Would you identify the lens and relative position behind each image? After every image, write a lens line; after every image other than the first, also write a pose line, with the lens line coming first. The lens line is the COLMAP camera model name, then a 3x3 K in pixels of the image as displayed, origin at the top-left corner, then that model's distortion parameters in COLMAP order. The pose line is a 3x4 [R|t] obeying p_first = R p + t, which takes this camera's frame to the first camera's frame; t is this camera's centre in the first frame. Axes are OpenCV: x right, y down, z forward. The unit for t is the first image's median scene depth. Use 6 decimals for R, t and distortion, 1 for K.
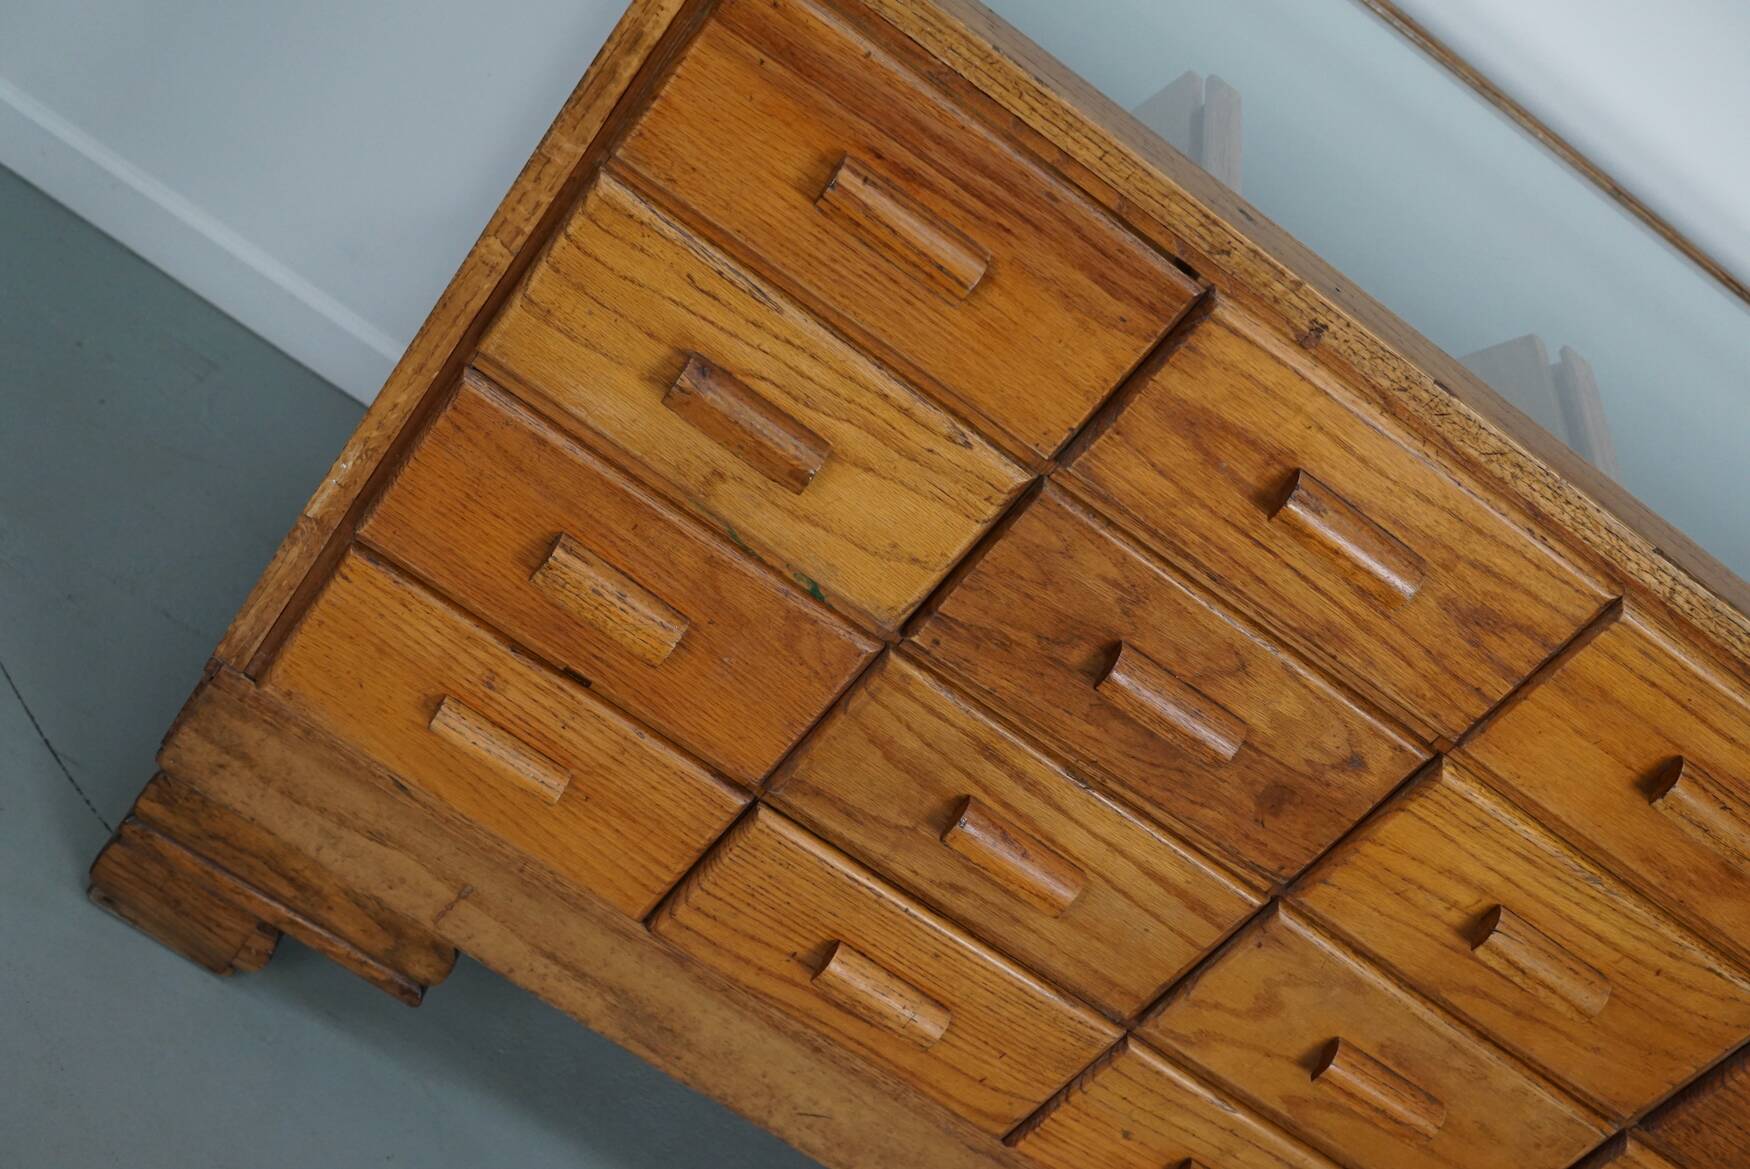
lens RADIAL K [[2261.2, 0, 875.0], [0, 2261.2, 584.5], [0, 0, 1]] dist [-0.154377, 0.341014]
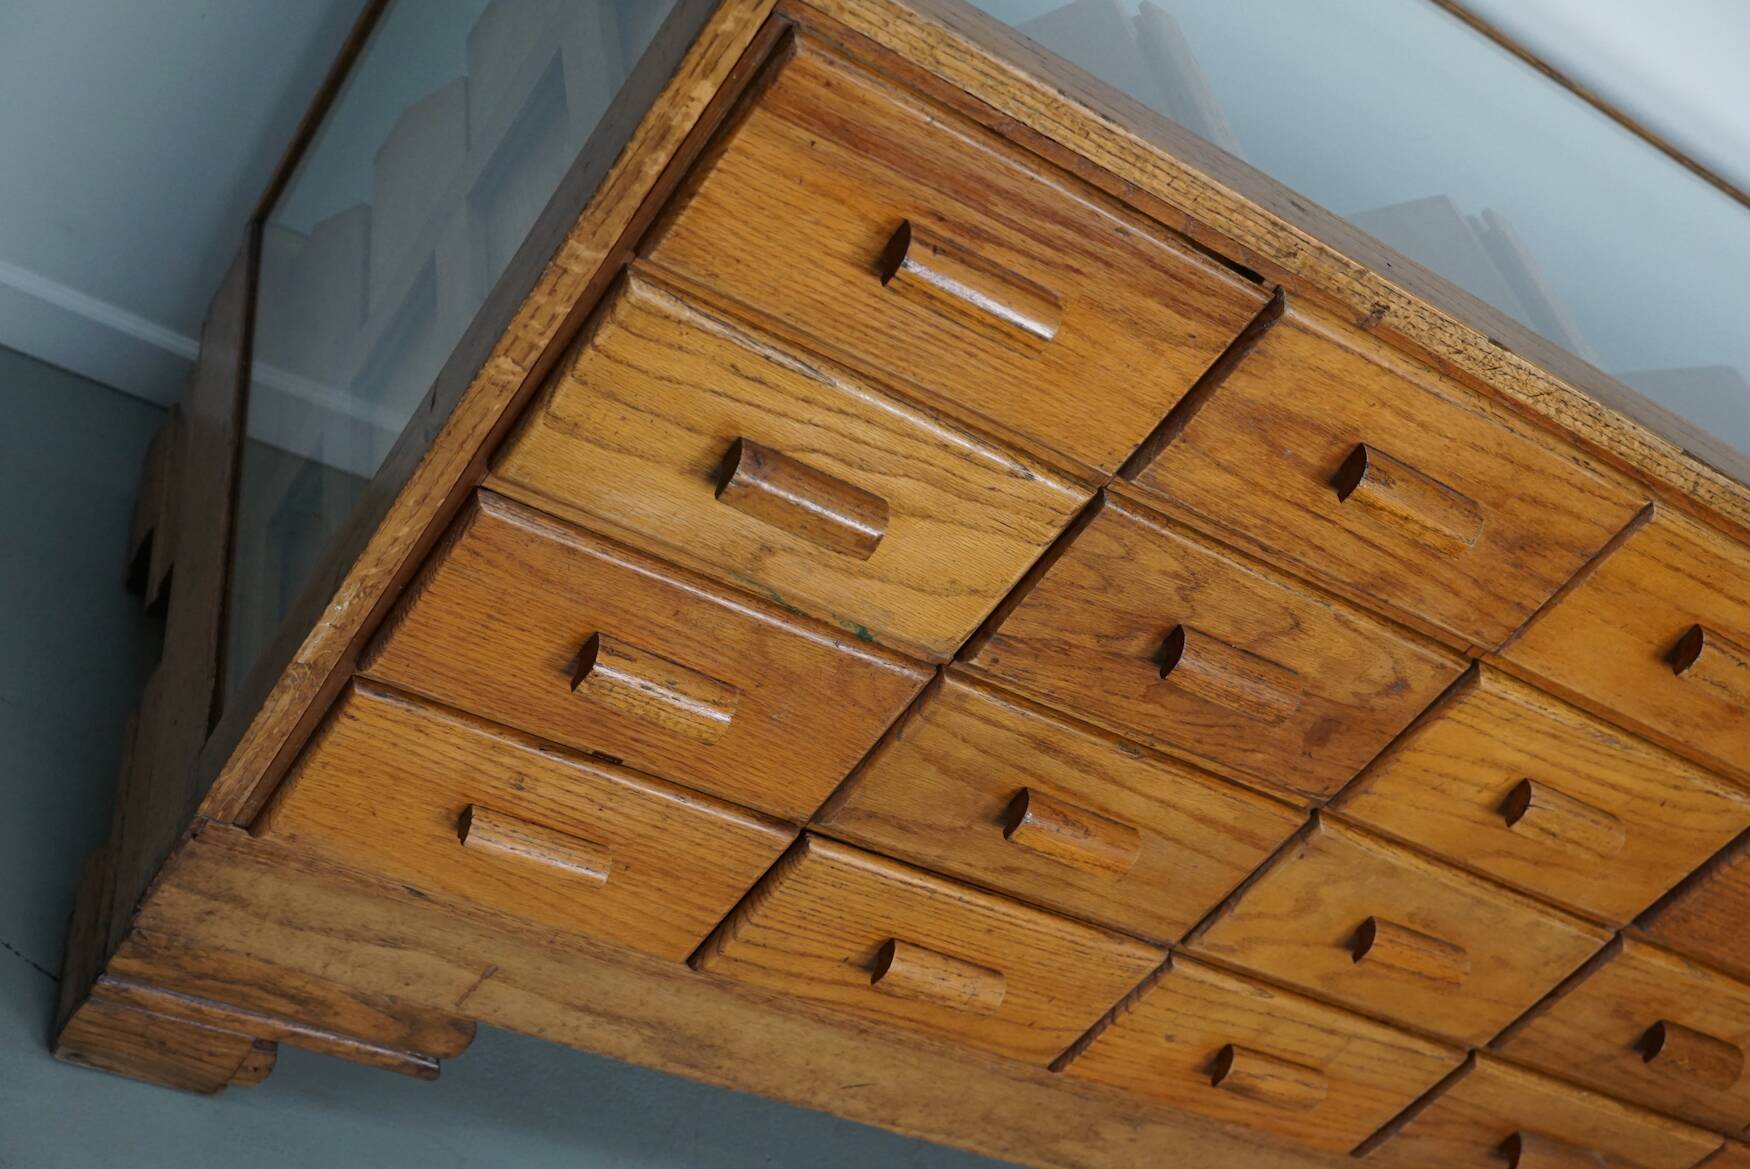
lens RADIAL K [[2261.2, 0, 875.0], [0, 2261.2, 584.5], [0, 0, 1]] dist [-0.154377, 0.341014]
pose [[0.957856, -0.201608, 0.204613, -0.214003], [0.164342, 0.968846, 0.185278, -0.194198], [-0.235593, -0.143843, 0.961148, 0.085938]]
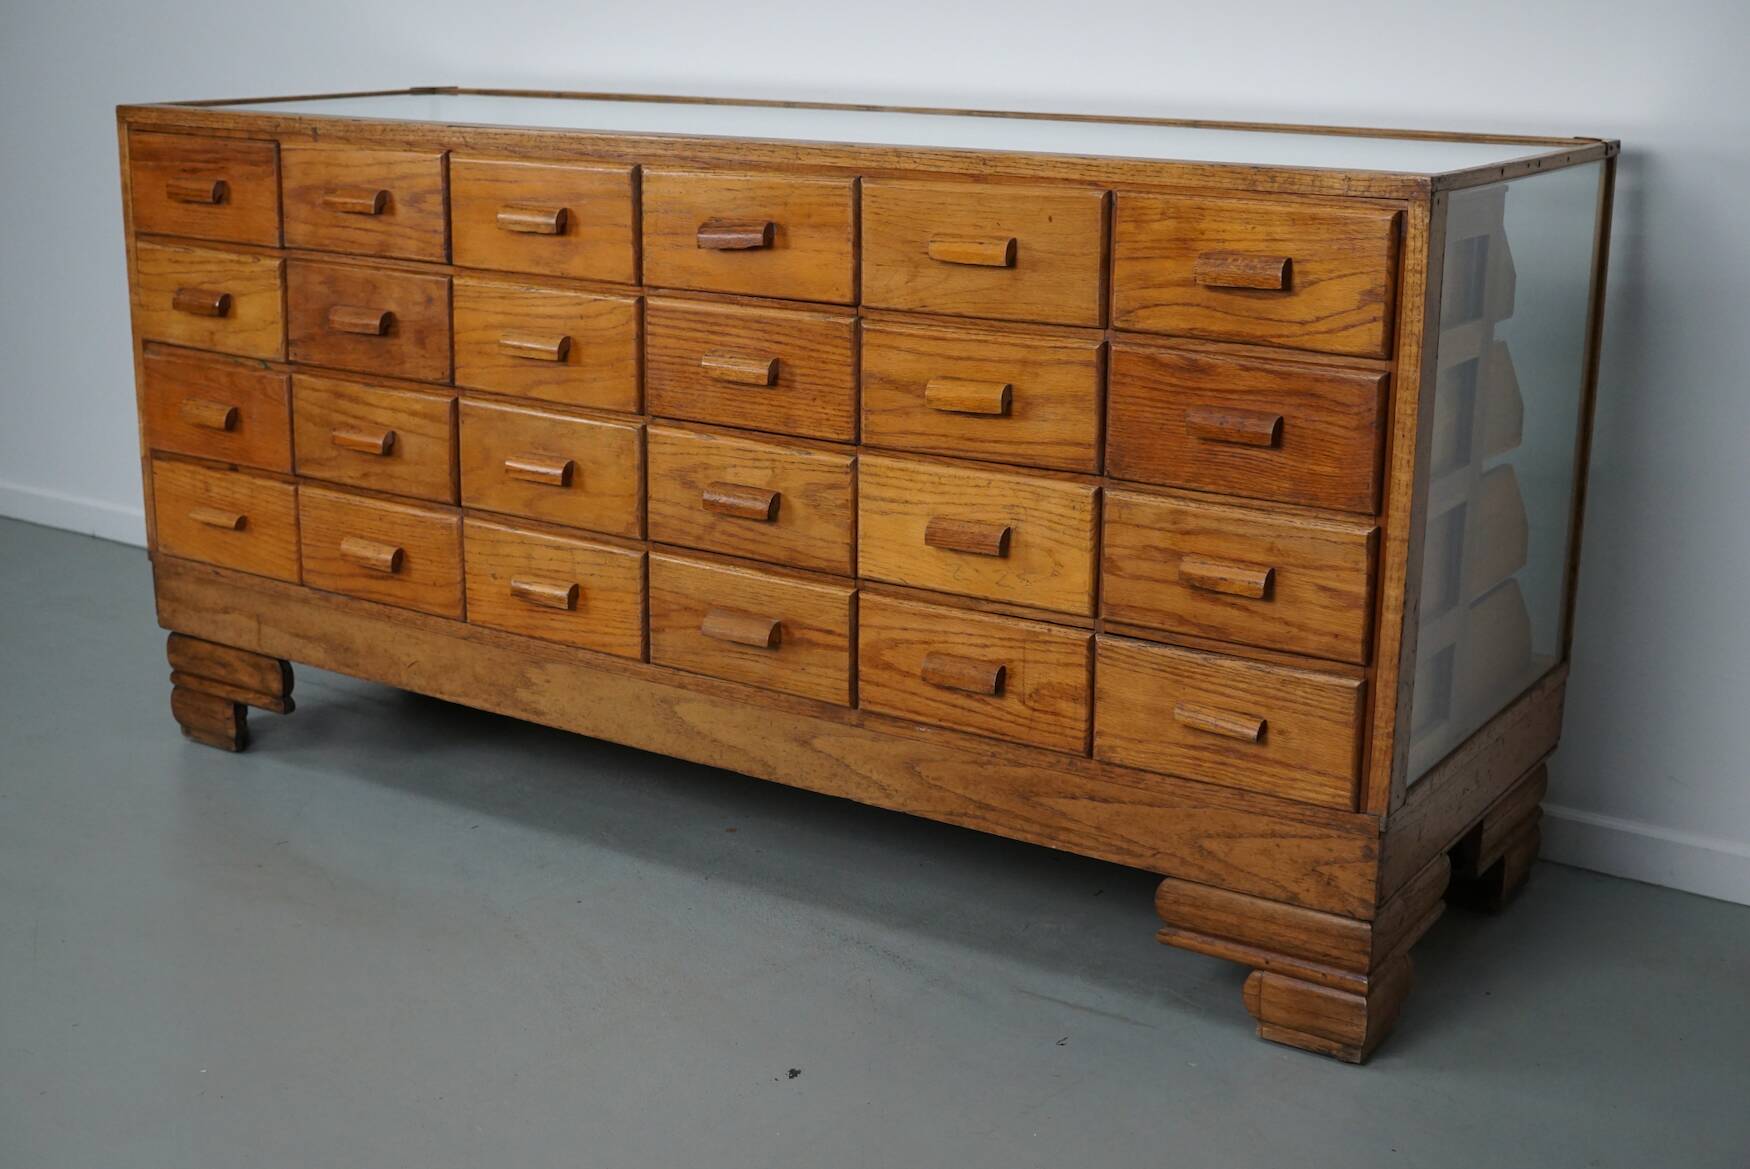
lens RADIAL K [[2239.8, 0, 877.8], [0, 2239.8, 608.5], [0, 0, 1]] dist [-0.144996, 0.302473]
pose [[0.765697, -0.446212, -0.463254, 1.371822], [0.144617, 0.821222, -0.551979, 1.525819], [0.626733, 0.355654, 0.693337, -0.069725]]
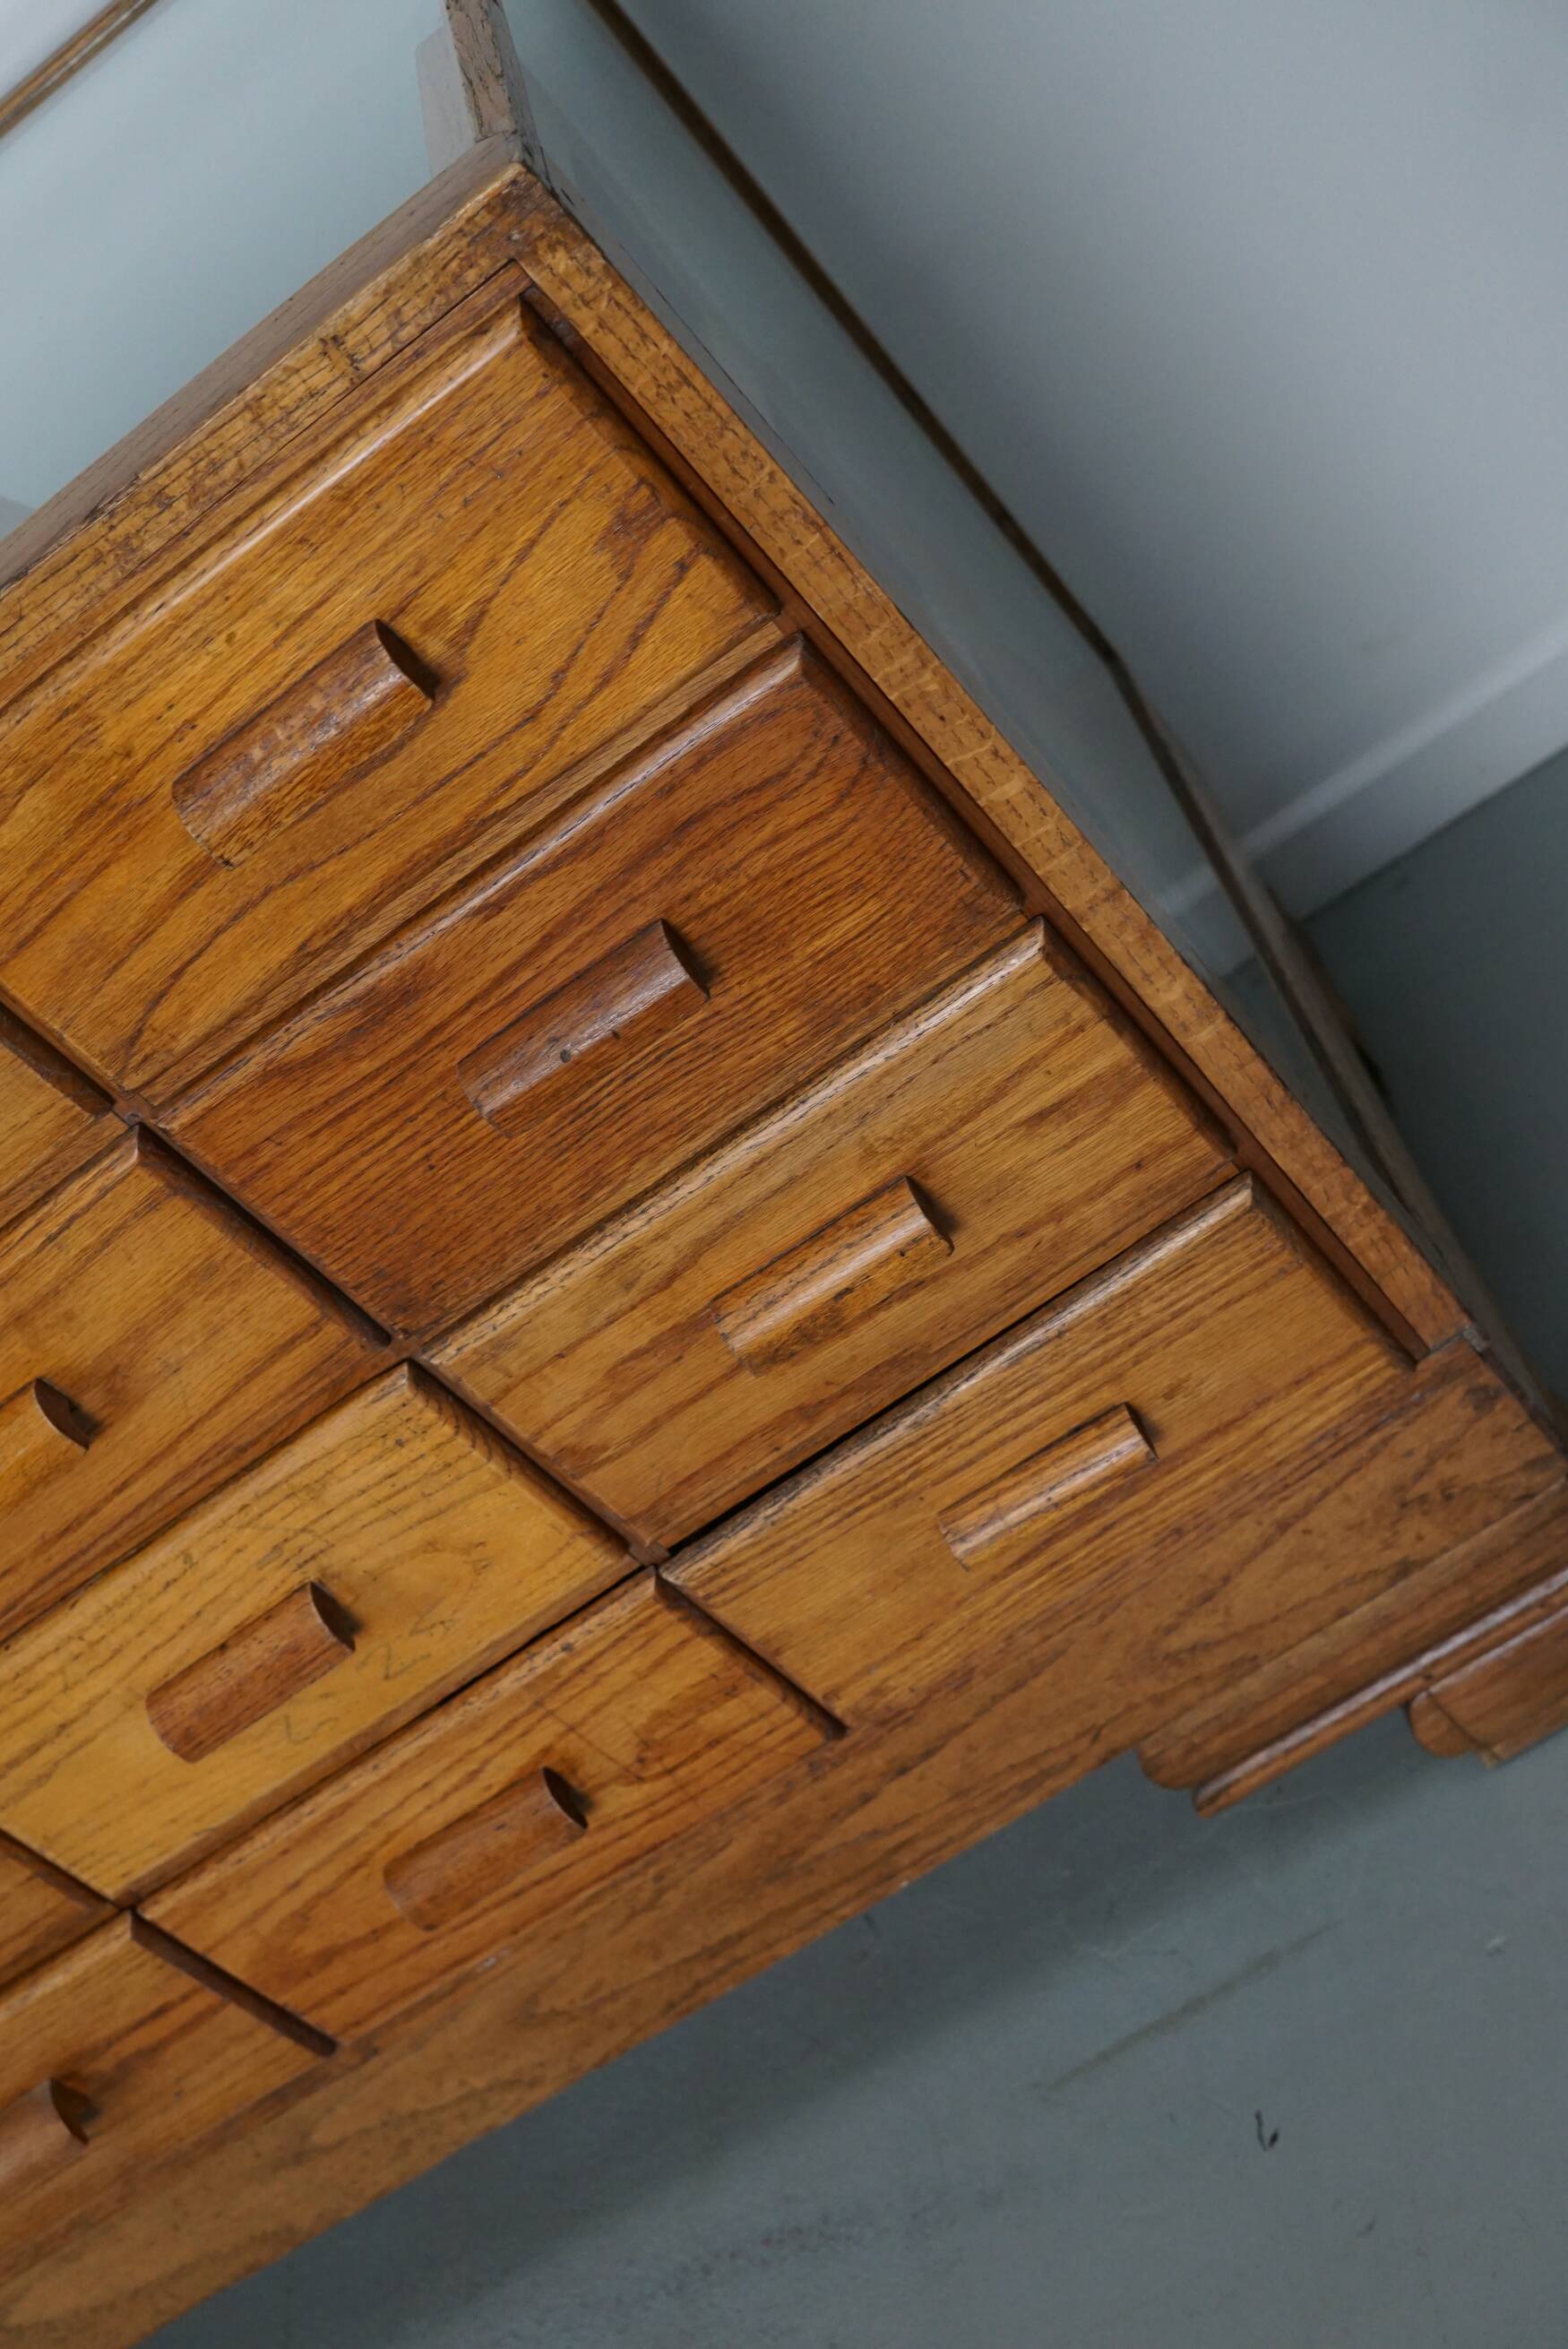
lens RADIAL K [[3034.8, 0, 784.0], [0, 3034.8, 1174.5], [0, 0, 1]] dist [-0.154377, 0.341014]
pose [[0.298041, -0.864406, -0.404937, 1.182855], [0.887531, 0.407097, -0.215779, 0.782636], [0.351369, -0.295083, 0.888519, 0.472942]]
